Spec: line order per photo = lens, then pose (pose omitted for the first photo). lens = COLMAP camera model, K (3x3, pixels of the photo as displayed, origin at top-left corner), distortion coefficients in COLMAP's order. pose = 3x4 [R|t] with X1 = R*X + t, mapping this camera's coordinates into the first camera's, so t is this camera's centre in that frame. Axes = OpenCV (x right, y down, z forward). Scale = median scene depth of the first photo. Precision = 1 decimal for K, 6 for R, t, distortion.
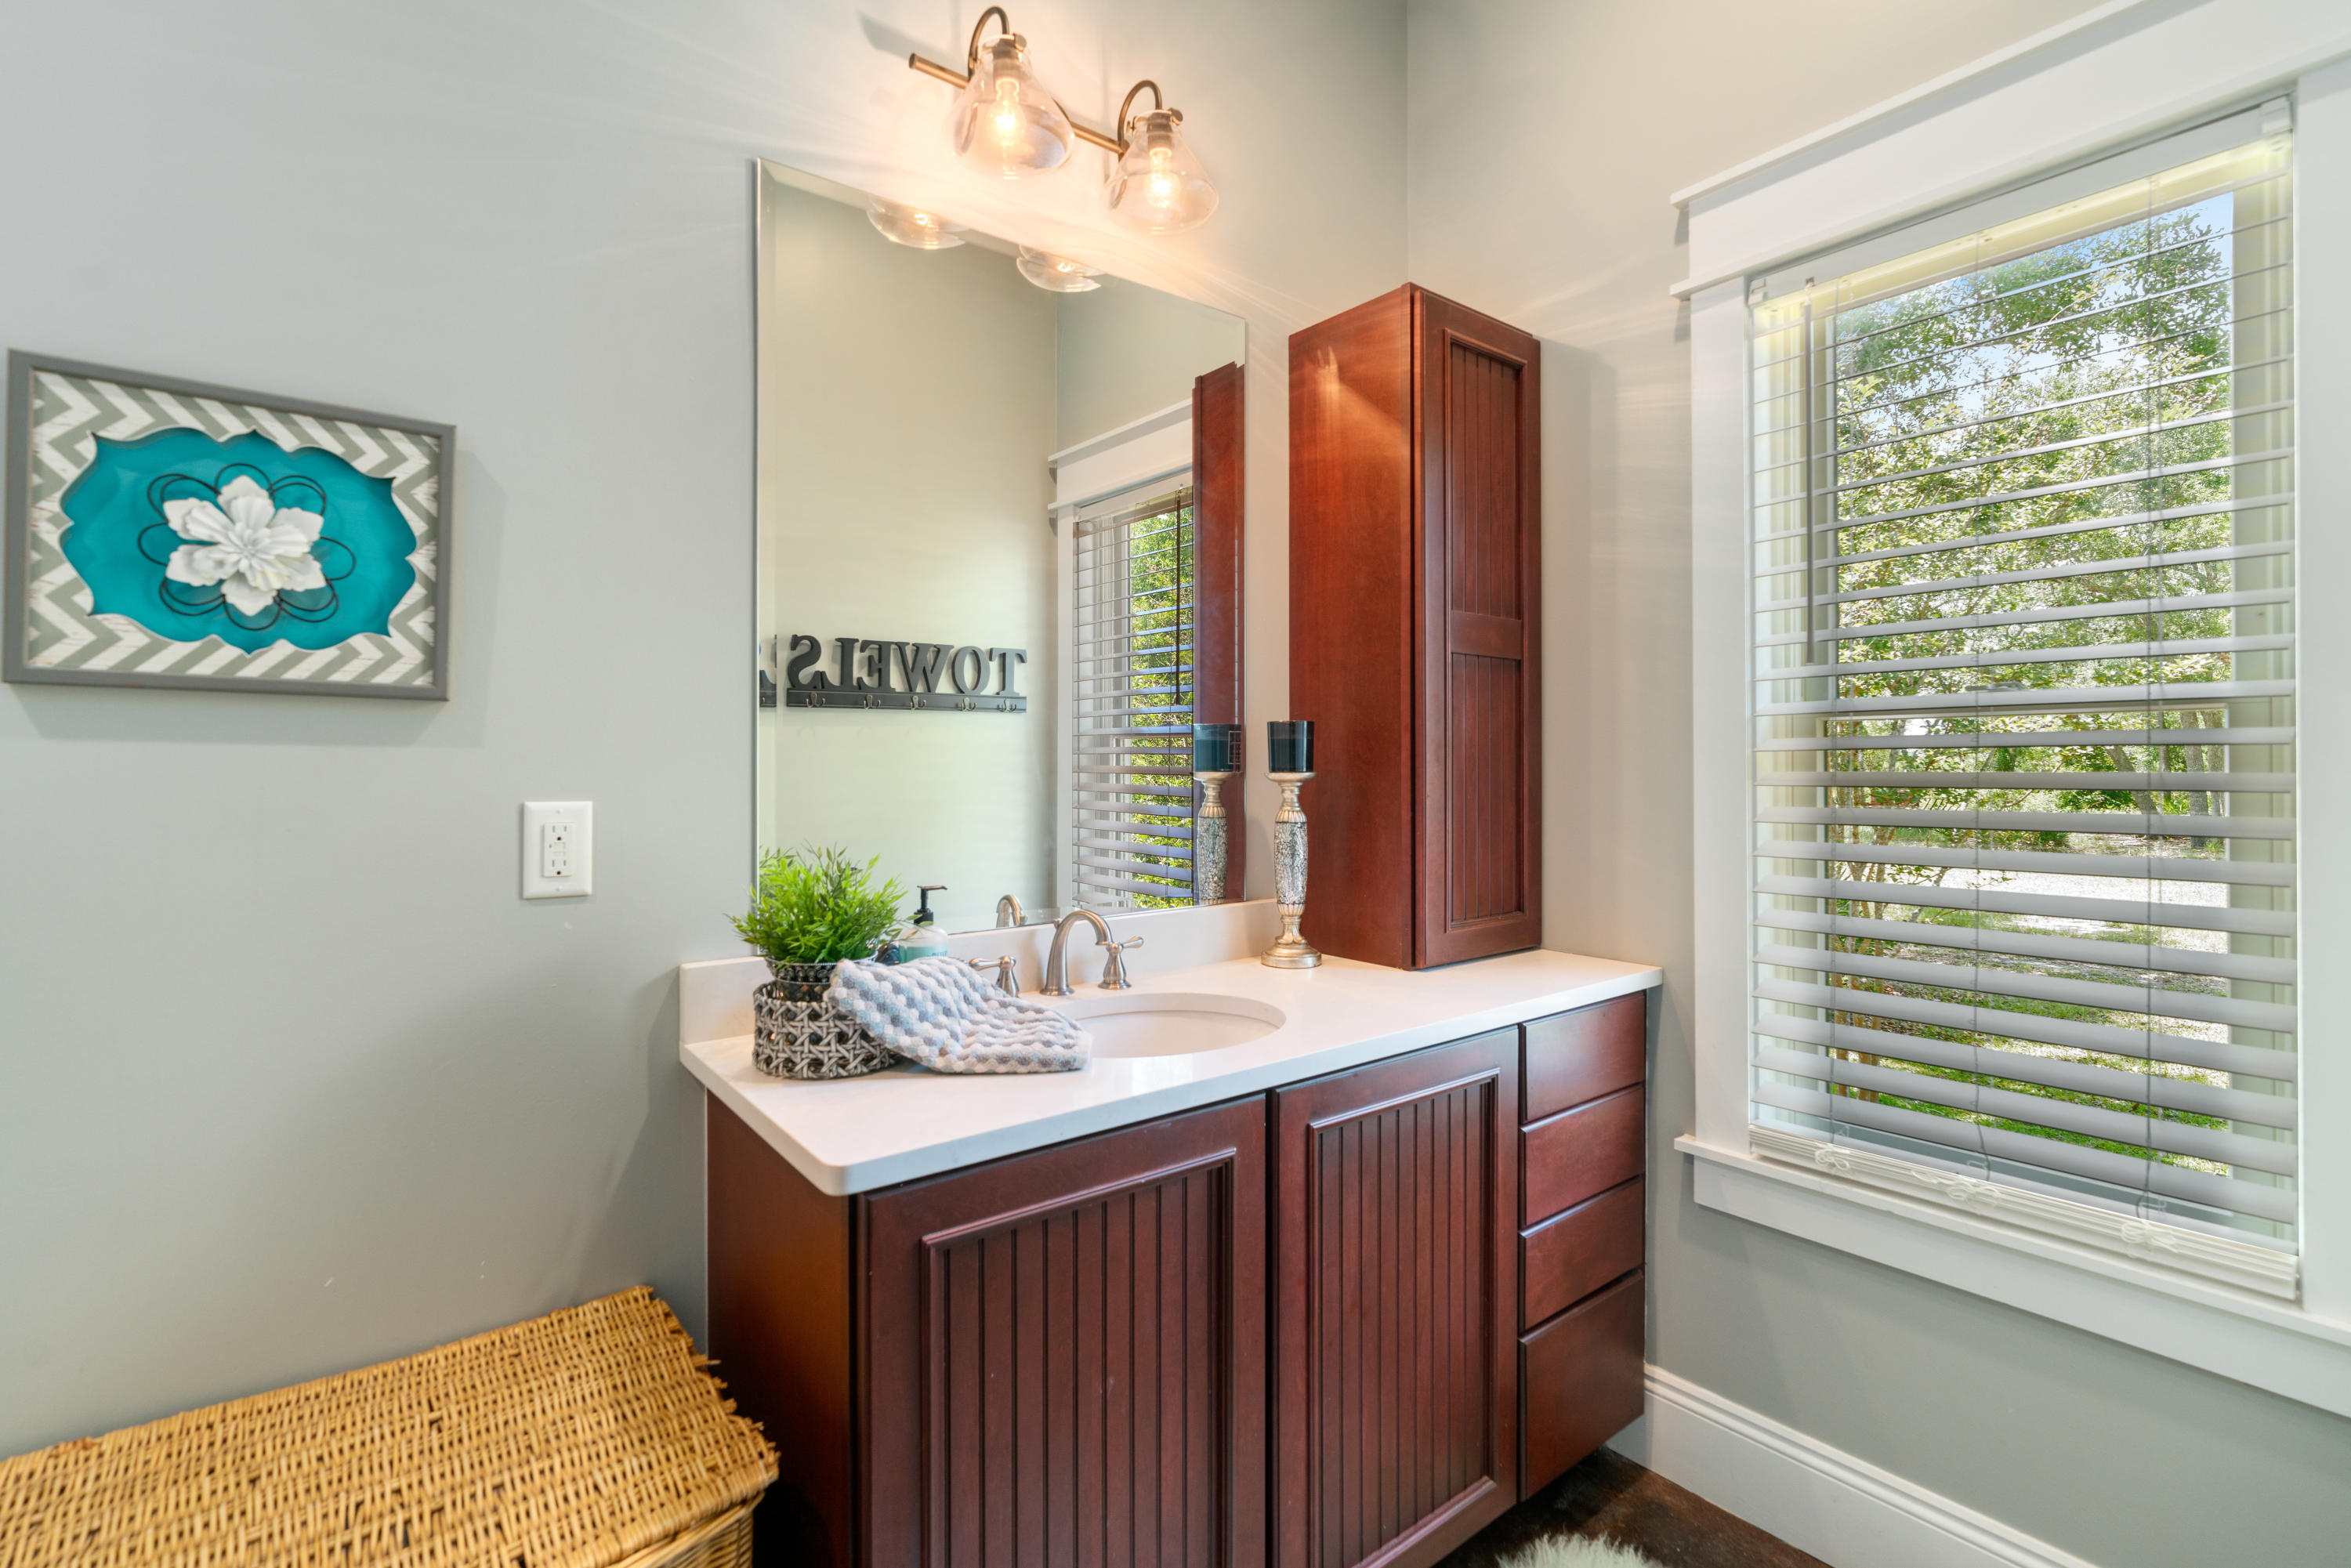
lens RADIAL K [[1076.4, 0, 1169.8], [0, 1076.4, 763.2], [0, 0, 1]] dist [-0.005270, 0.000090]
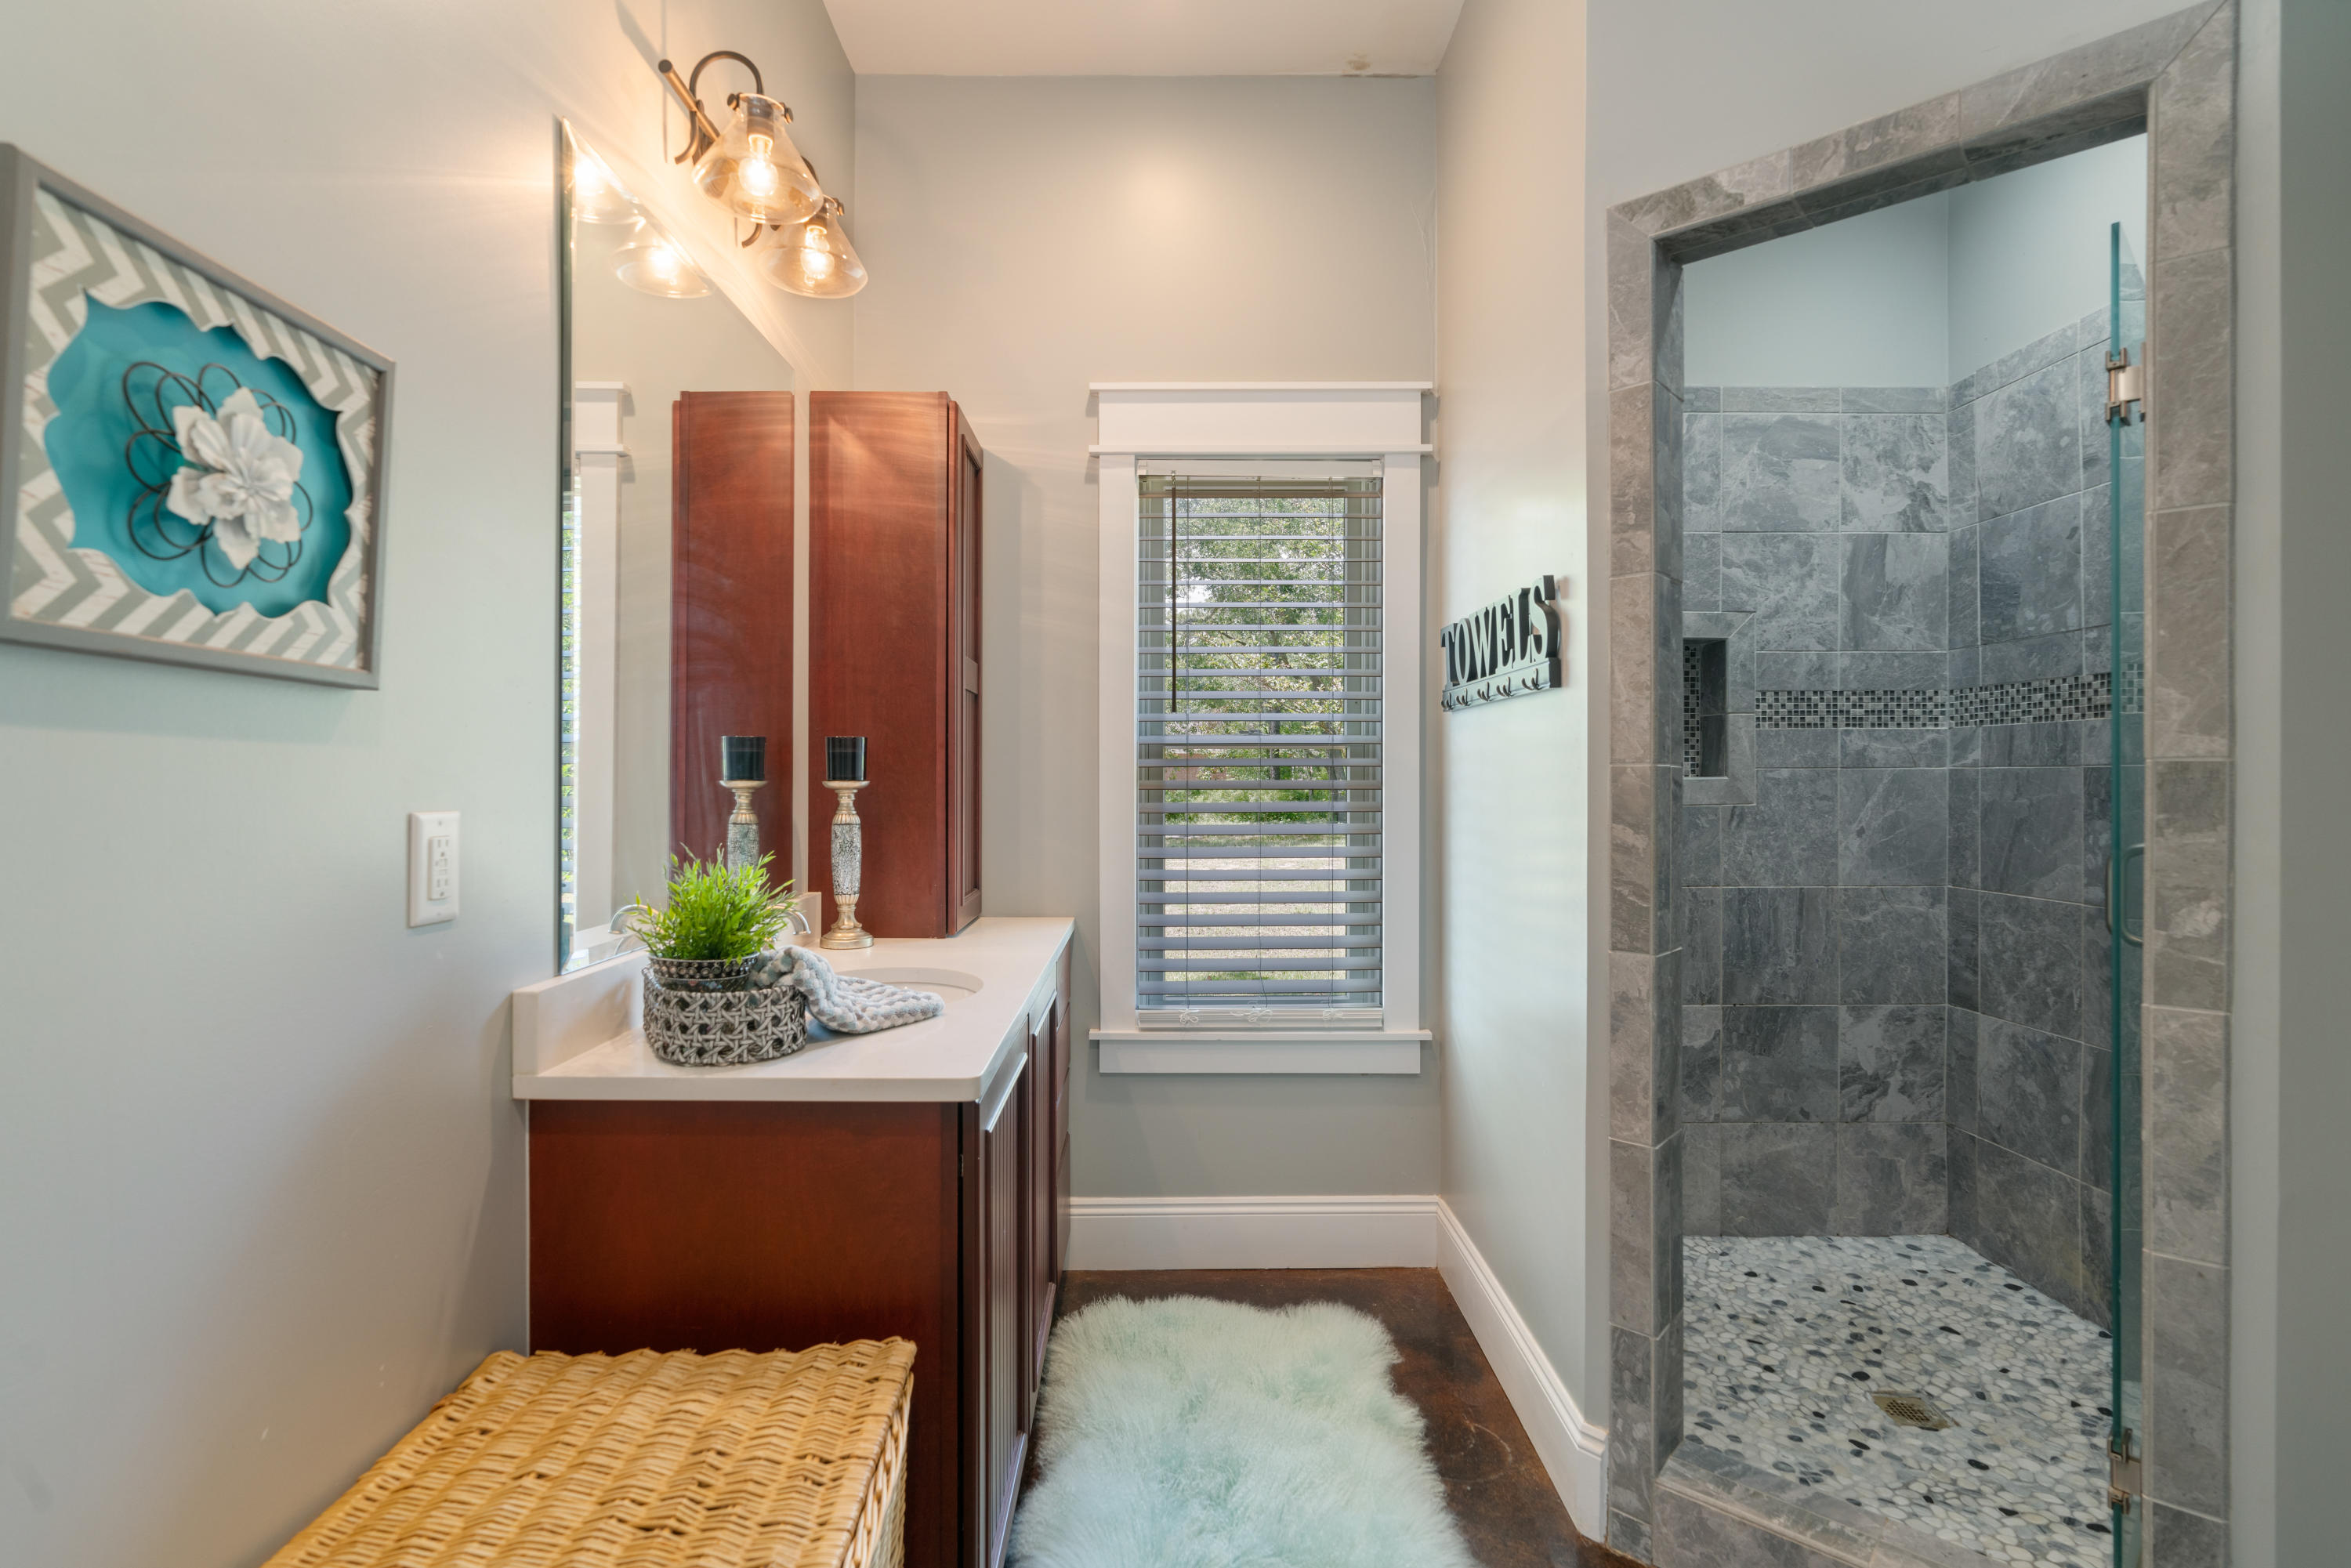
lens RADIAL K [[1148.7, 0, 1169.4], [0, 1148.7, 783.8], [0, 0, 1]] dist [-0.004667, -0.000650]
pose [[0.593390, -0.001953, 0.804913, -1.048833], [-0.002175, 0.999990, 0.004030, 0.009459], [-0.804912, -0.004142, 0.593379, -0.015499]]
